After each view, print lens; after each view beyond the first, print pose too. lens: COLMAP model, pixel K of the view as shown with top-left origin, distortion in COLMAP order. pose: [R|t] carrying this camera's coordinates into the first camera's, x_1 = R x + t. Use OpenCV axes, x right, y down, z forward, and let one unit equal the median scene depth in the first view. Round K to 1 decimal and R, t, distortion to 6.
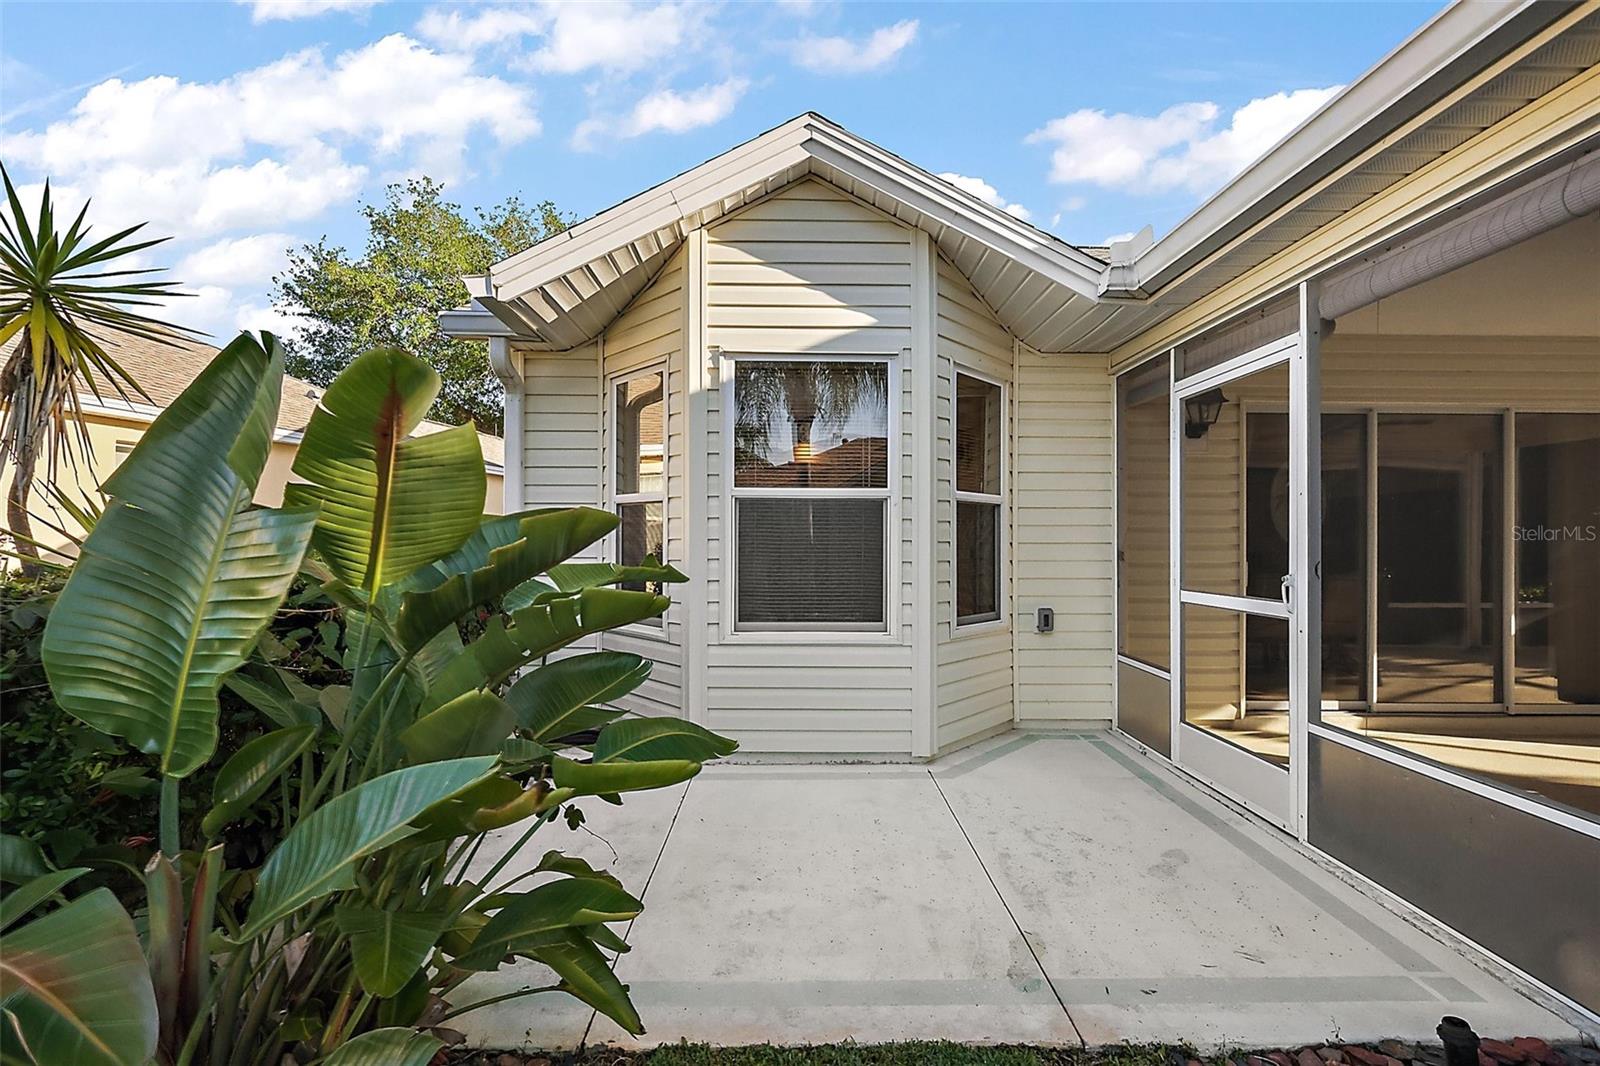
lens RADIAL K [[694.1, 0, 803.9], [0, 694.1, 538.0], [0, 0, 1]] dist [0.002197, 0.000073]
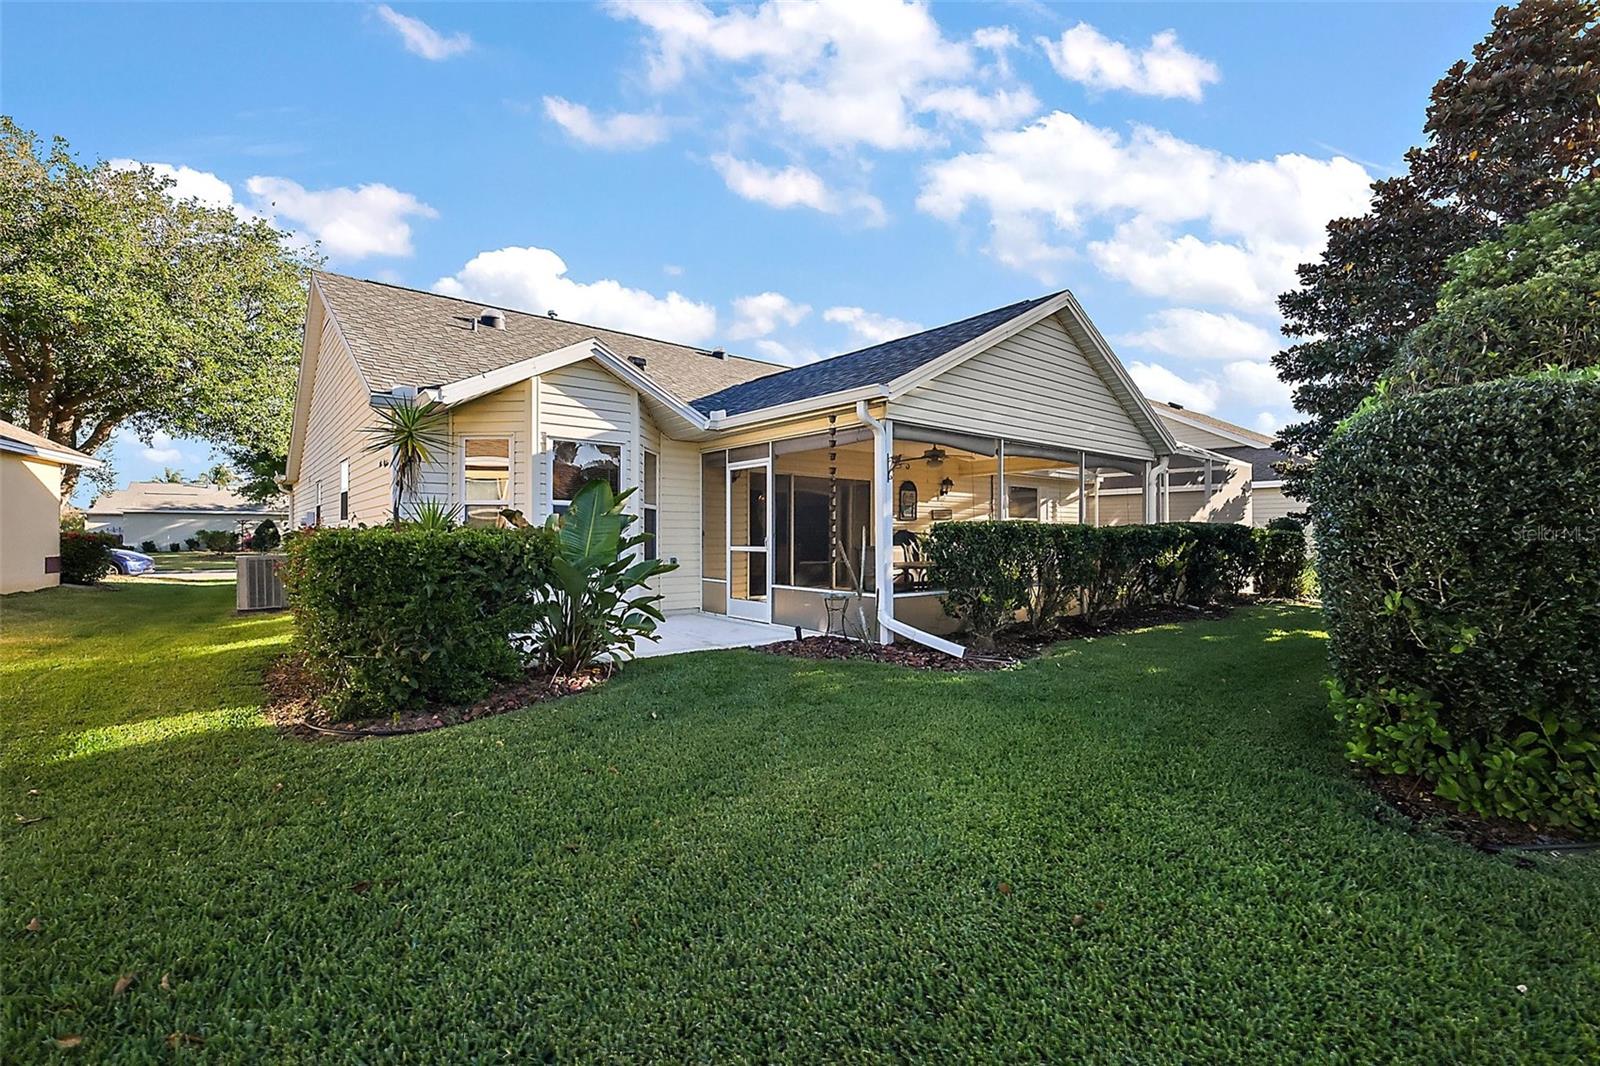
lens RADIAL K [[689.6, 0, 795.8], [0, 689.6, 529.4], [0, 0, 1]] dist [-0.000598, -0.000005]
pose [[0.780520, 0.002282, 0.625126, -0.831055], [-0.002078, 0.999997, -0.001055, 0.016142], [-0.625127, -0.000476, 0.780523, -1.095184]]
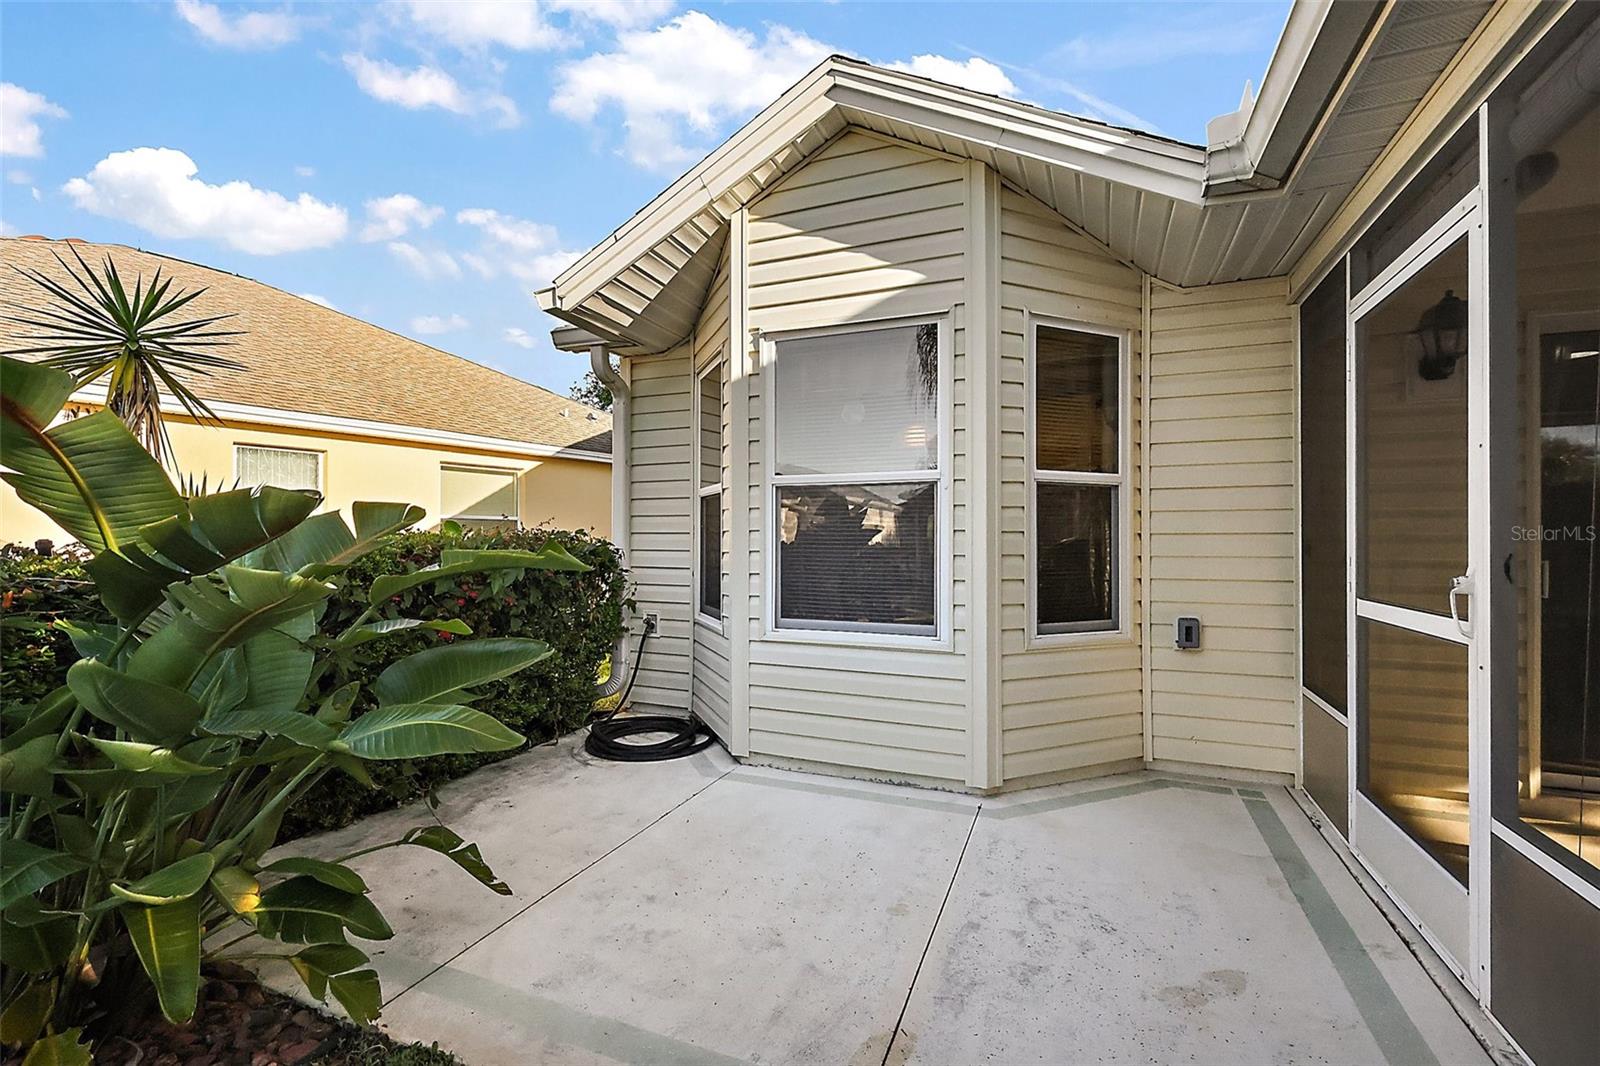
lens RADIAL K [[694.1, 0, 809.7], [0, 694.1, 536.7], [0, 0, 1]] dist [0.002197, 0.000073]
pose [[0.919303, -0.004528, -0.393524, 0.313432], [0.004170, 0.999990, -0.001764, 0.012333], [0.393527, -0.000019, 0.919313, 0.148740]]
